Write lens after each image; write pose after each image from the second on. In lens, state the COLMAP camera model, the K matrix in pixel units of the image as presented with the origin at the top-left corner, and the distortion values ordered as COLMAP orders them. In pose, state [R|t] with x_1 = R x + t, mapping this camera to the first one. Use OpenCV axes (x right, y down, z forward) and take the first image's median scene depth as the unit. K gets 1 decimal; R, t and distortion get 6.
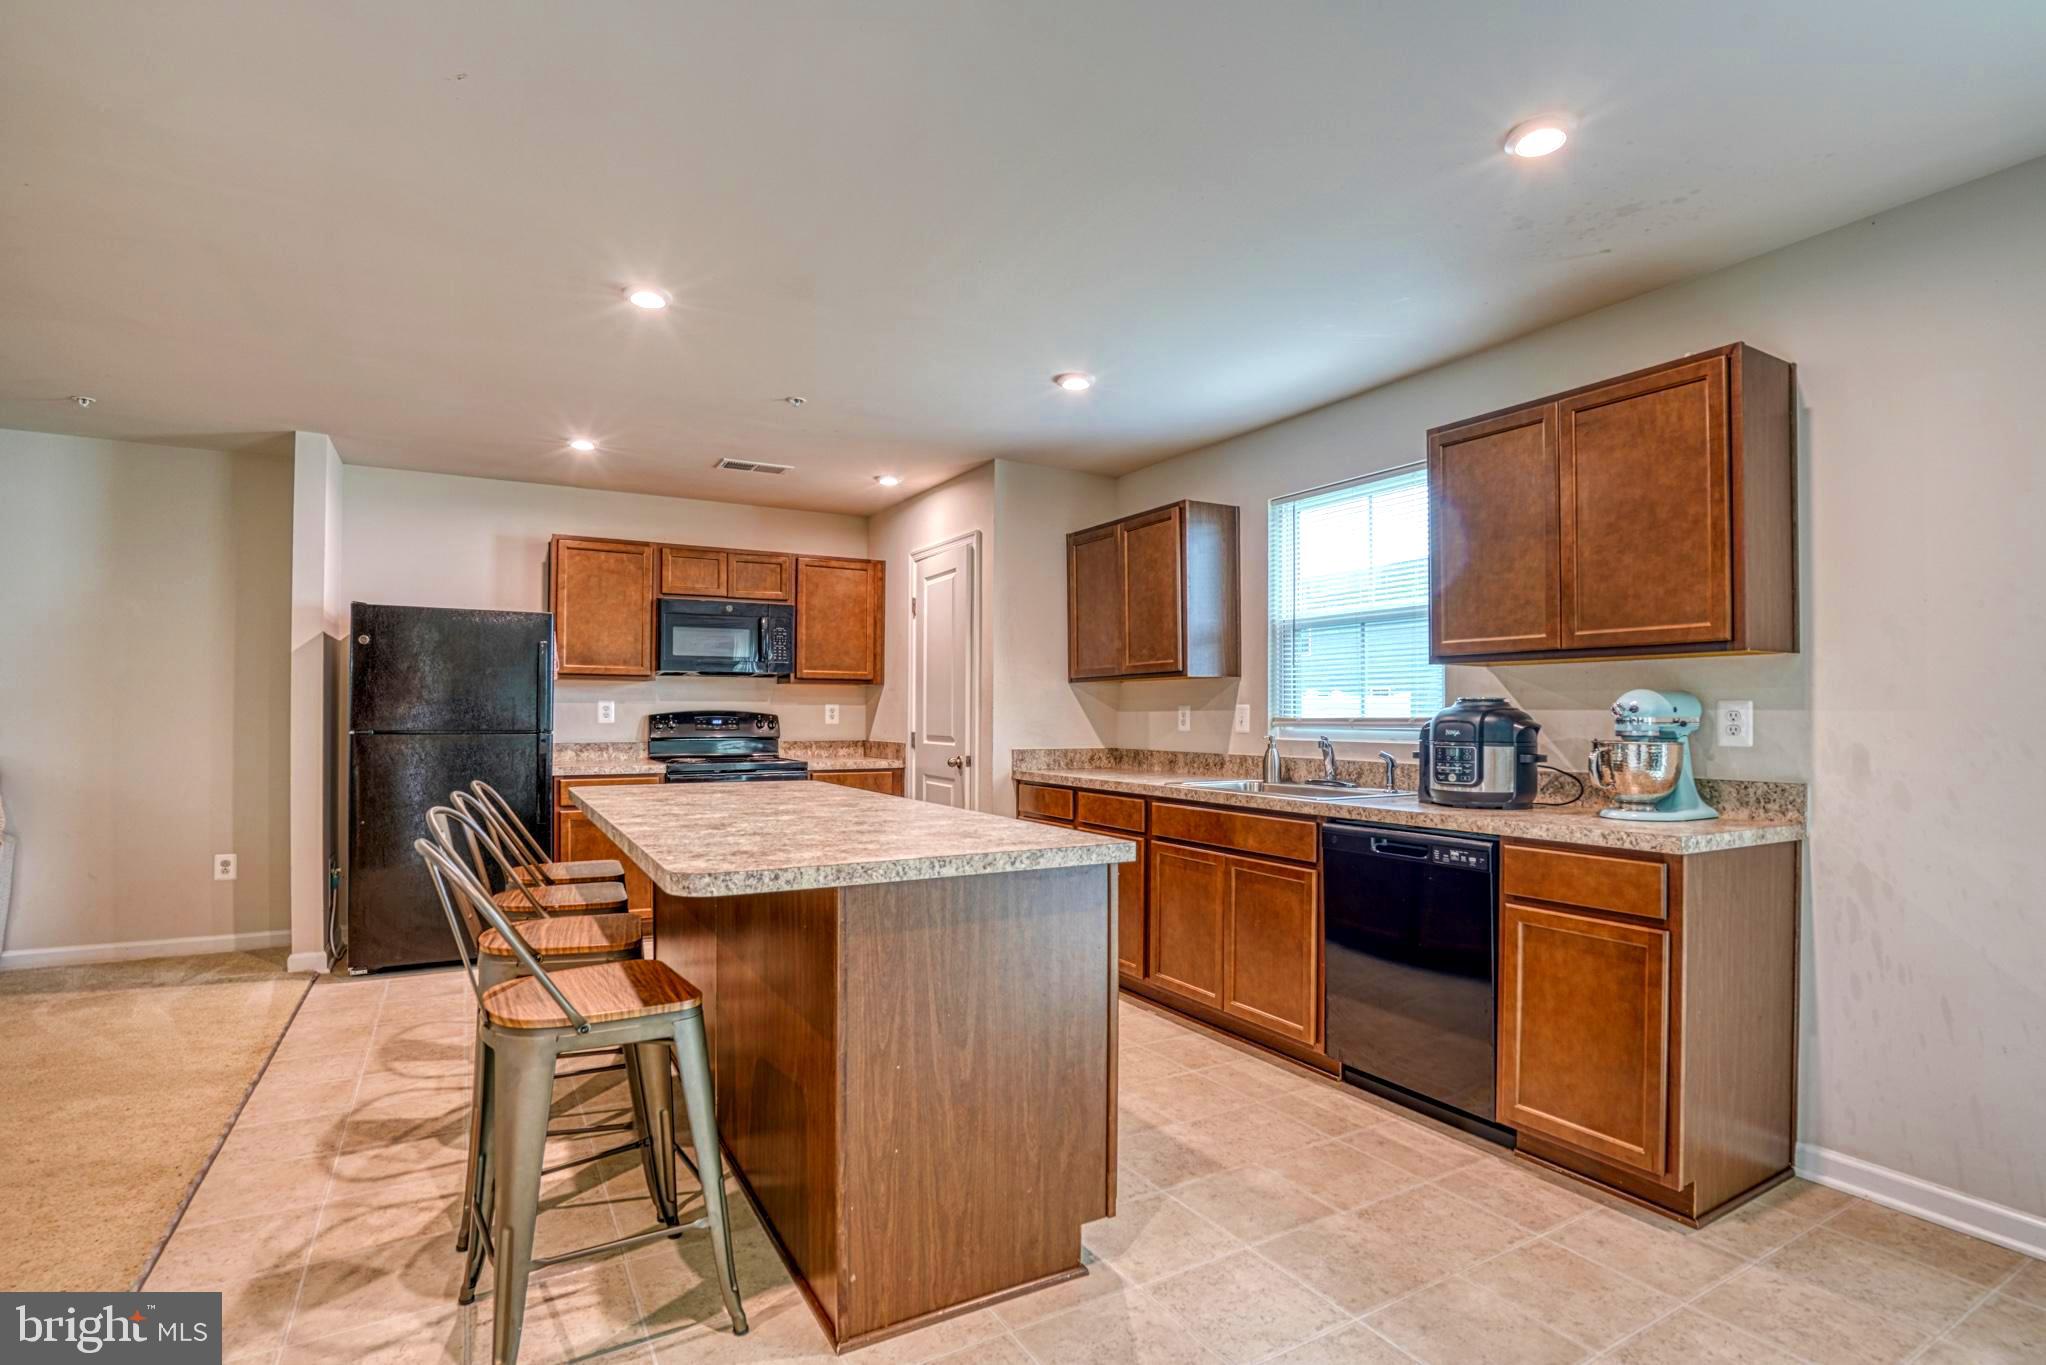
lens RADIAL K [[966.8, 0, 989.3], [0, 966.8, 706.0], [0, 0, 1]] dist [-0.069156, 0.029512]
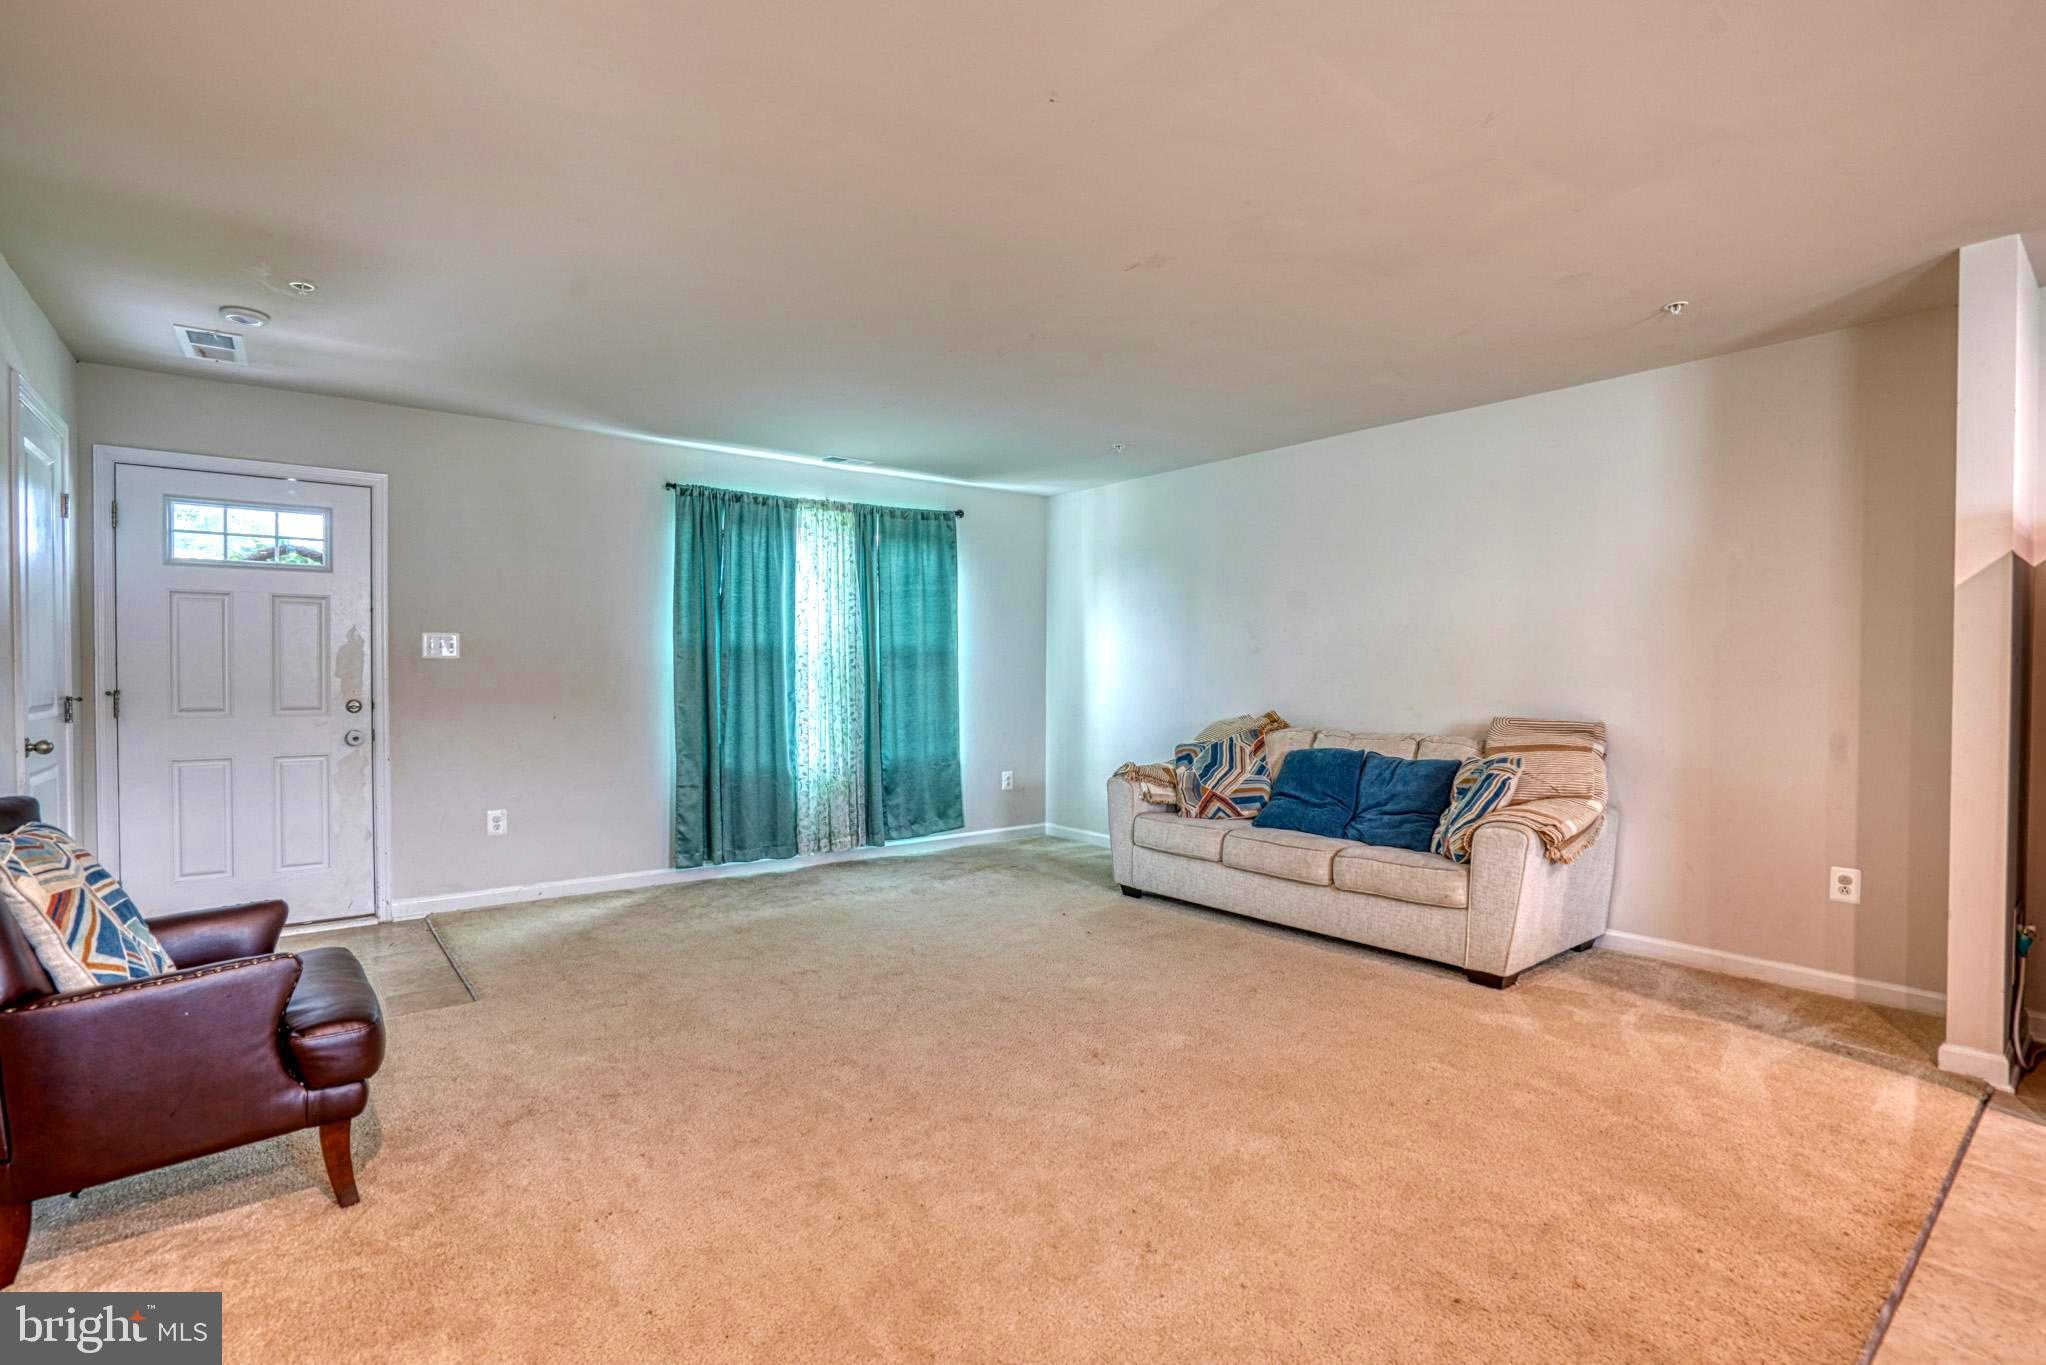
lens RADIAL K [[961.8, 0, 1021.6], [0, 961.8, 692.5], [0, 0, 1]] dist [-0.045271, 0.011817]
pose [[0.168502, 0.015353, -0.985582, -0.246137], [0.008453, 0.999819, 0.017020, 0.000515], [0.985665, -0.011199, 0.168341, 0.286118]]
